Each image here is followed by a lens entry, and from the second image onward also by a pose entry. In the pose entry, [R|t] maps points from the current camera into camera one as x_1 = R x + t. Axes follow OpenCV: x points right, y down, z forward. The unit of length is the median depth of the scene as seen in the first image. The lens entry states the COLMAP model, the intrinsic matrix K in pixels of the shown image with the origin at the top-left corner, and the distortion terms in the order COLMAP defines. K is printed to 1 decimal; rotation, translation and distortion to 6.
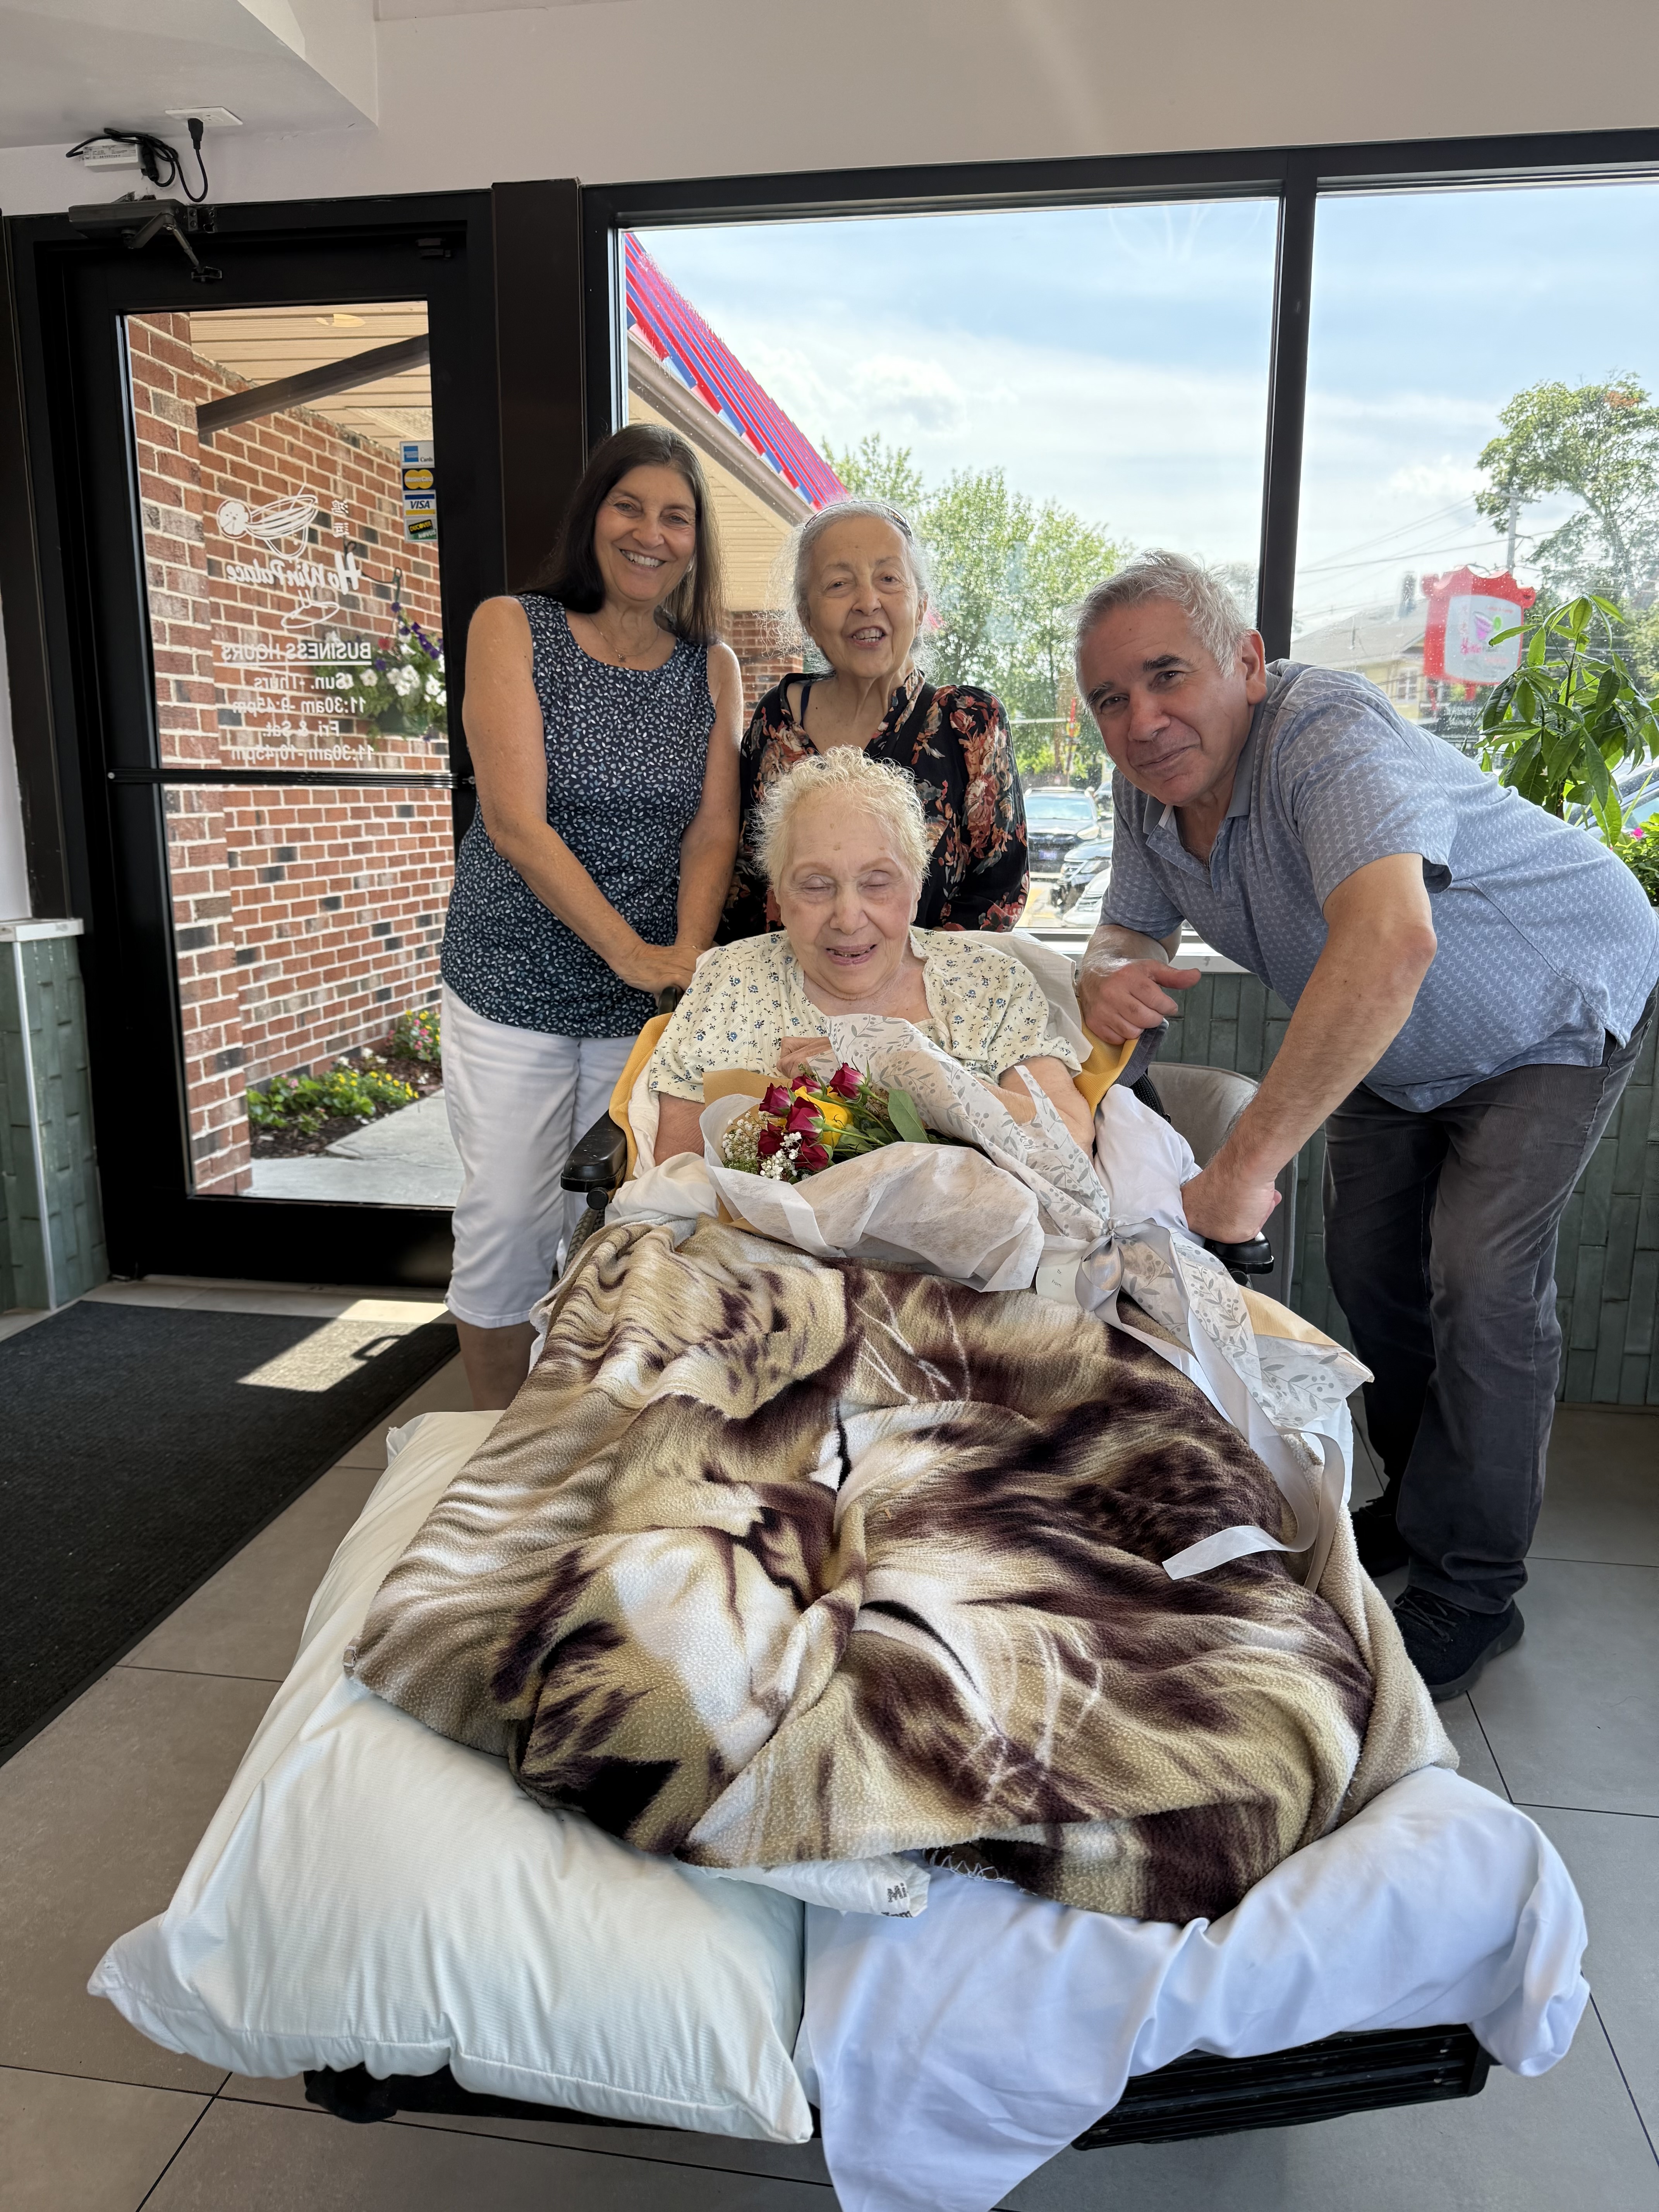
lens RADIAL K [[1559.5, 0, 835.8], [0, 1559.5, 1105.9], [0, 0, 1]] dist [0.013358, -0.033101]
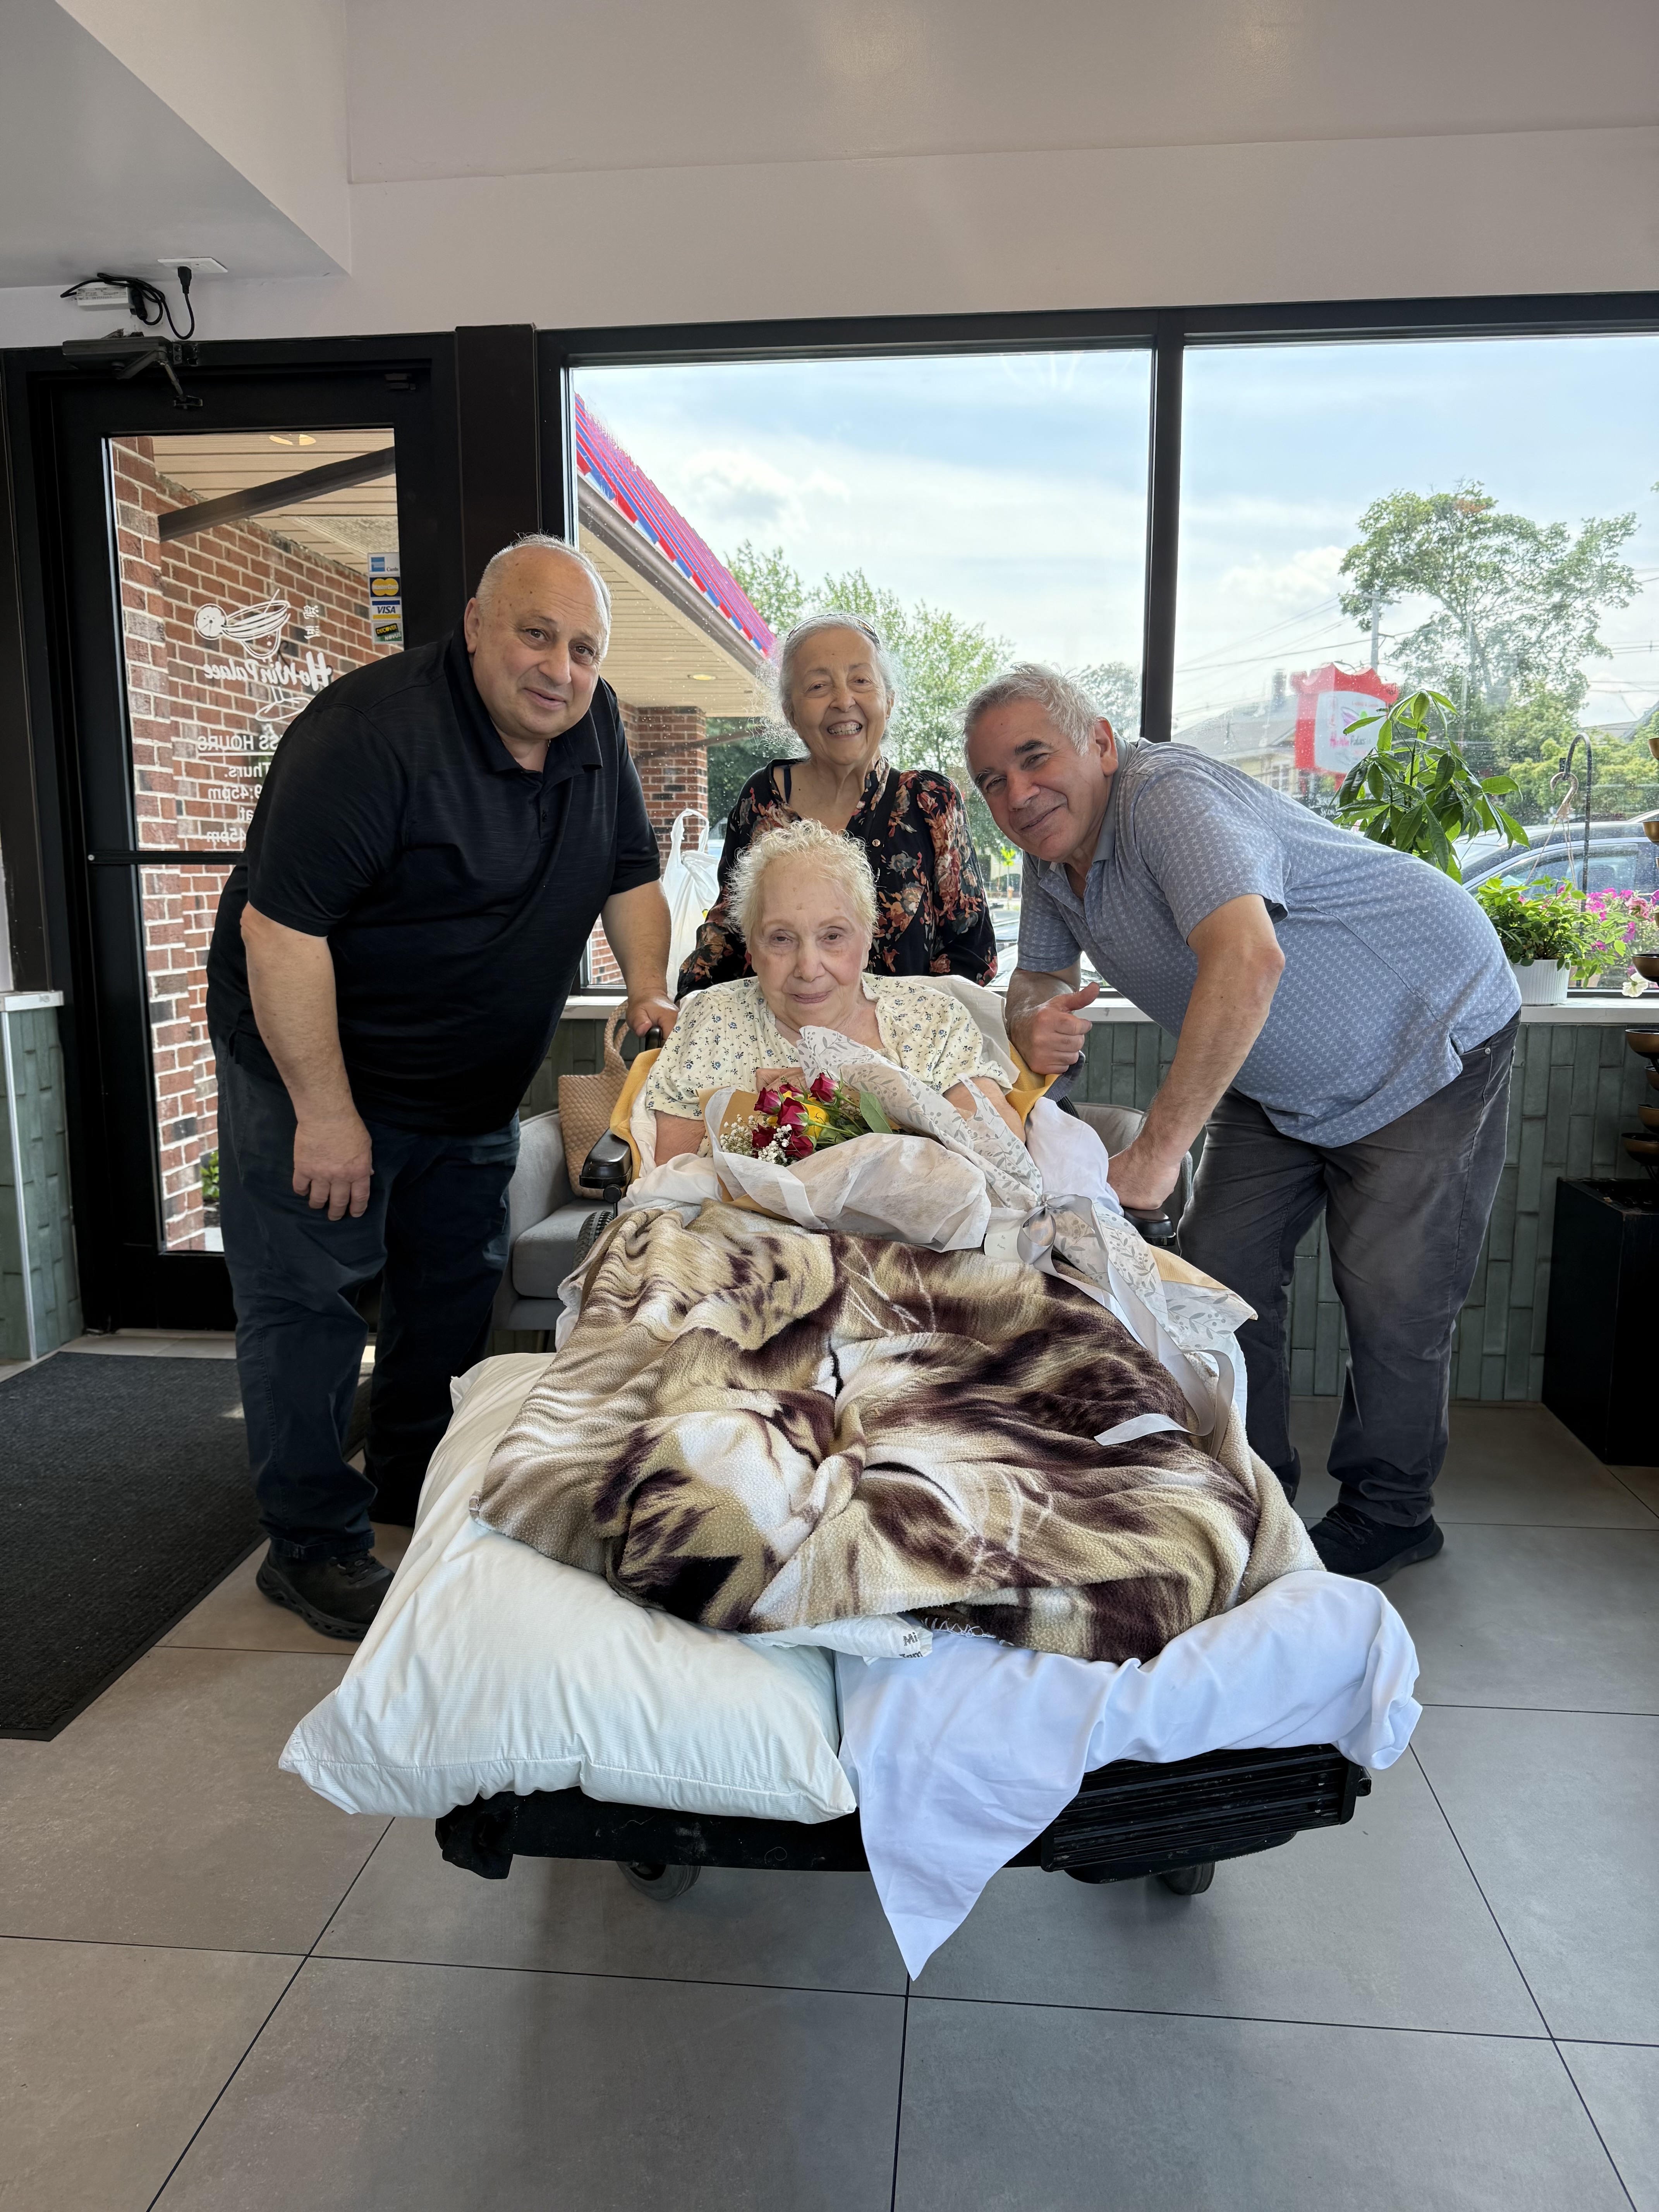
lens RADIAL K [[1559.5, 0, 834.9], [0, 1559.5, 1096.2], [0, 0, 1]] dist [0.013358, -0.033101]
pose [[0.998199, -0.014595, 0.058191, -0.063311], [0.018191, 0.997925, -0.061759, 0.076960], [-0.057169, 0.062707, 0.996393, -0.238722]]
